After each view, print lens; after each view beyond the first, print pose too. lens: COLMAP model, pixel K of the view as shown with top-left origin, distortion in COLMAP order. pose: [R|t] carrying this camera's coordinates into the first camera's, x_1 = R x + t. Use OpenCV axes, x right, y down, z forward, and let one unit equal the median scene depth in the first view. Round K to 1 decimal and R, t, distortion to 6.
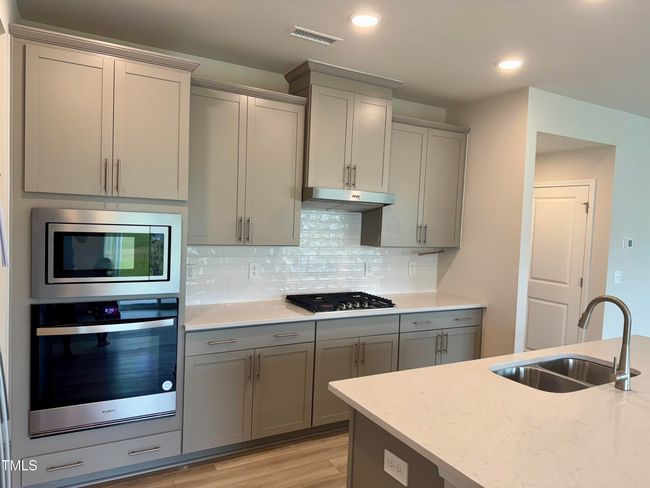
lens RADIAL K [[451.7, 0, 326.2], [0, 451.7, 243.7], [0, 0, 1]] dist [0.048661, -0.003592]
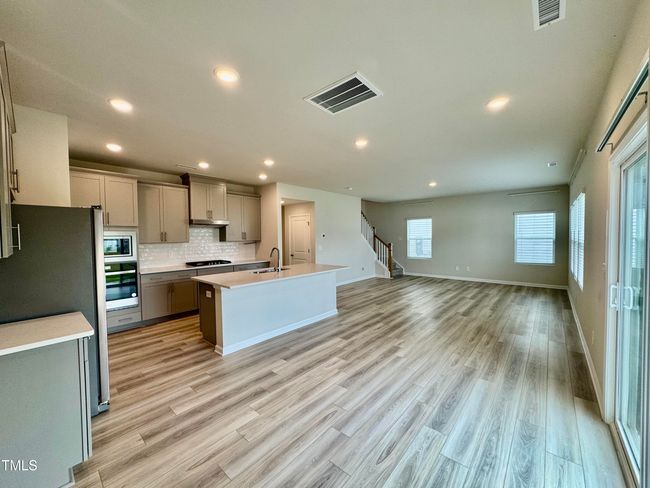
lens RADIAL K [[260.0, 0, 325.9], [0, 260.0, 242.6], [0, 0, 1]] dist [-0.003106, 0.001083]
pose [[0.944922, -0.061890, 0.321391, 0.203436], [0.068457, 0.997612, -0.009162, 0.074673], [-0.320057, 0.030659, 0.946902, -0.670350]]
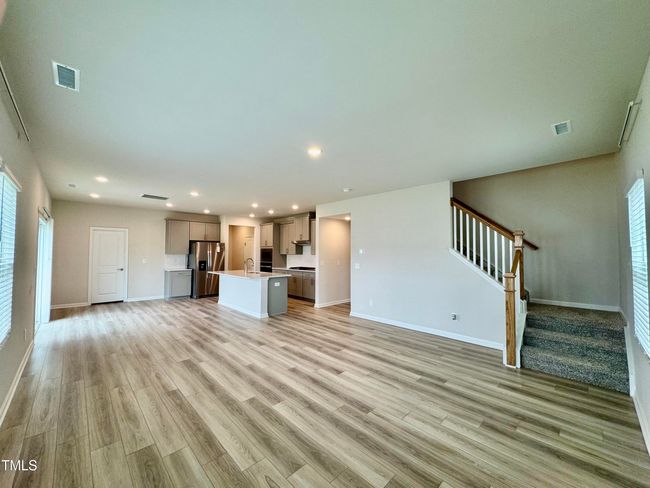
lens RADIAL K [[260.0, 0, 324.6], [0, 260.0, 244.5], [0, 0, 1]] dist [-0.003106, 0.001083]
pose [[0.240819, -0.074310, -0.967721, 2.453644], [-0.045122, 0.995129, -0.087643, 0.115376], [0.969521, 0.064772, 0.236293, 0.670411]]
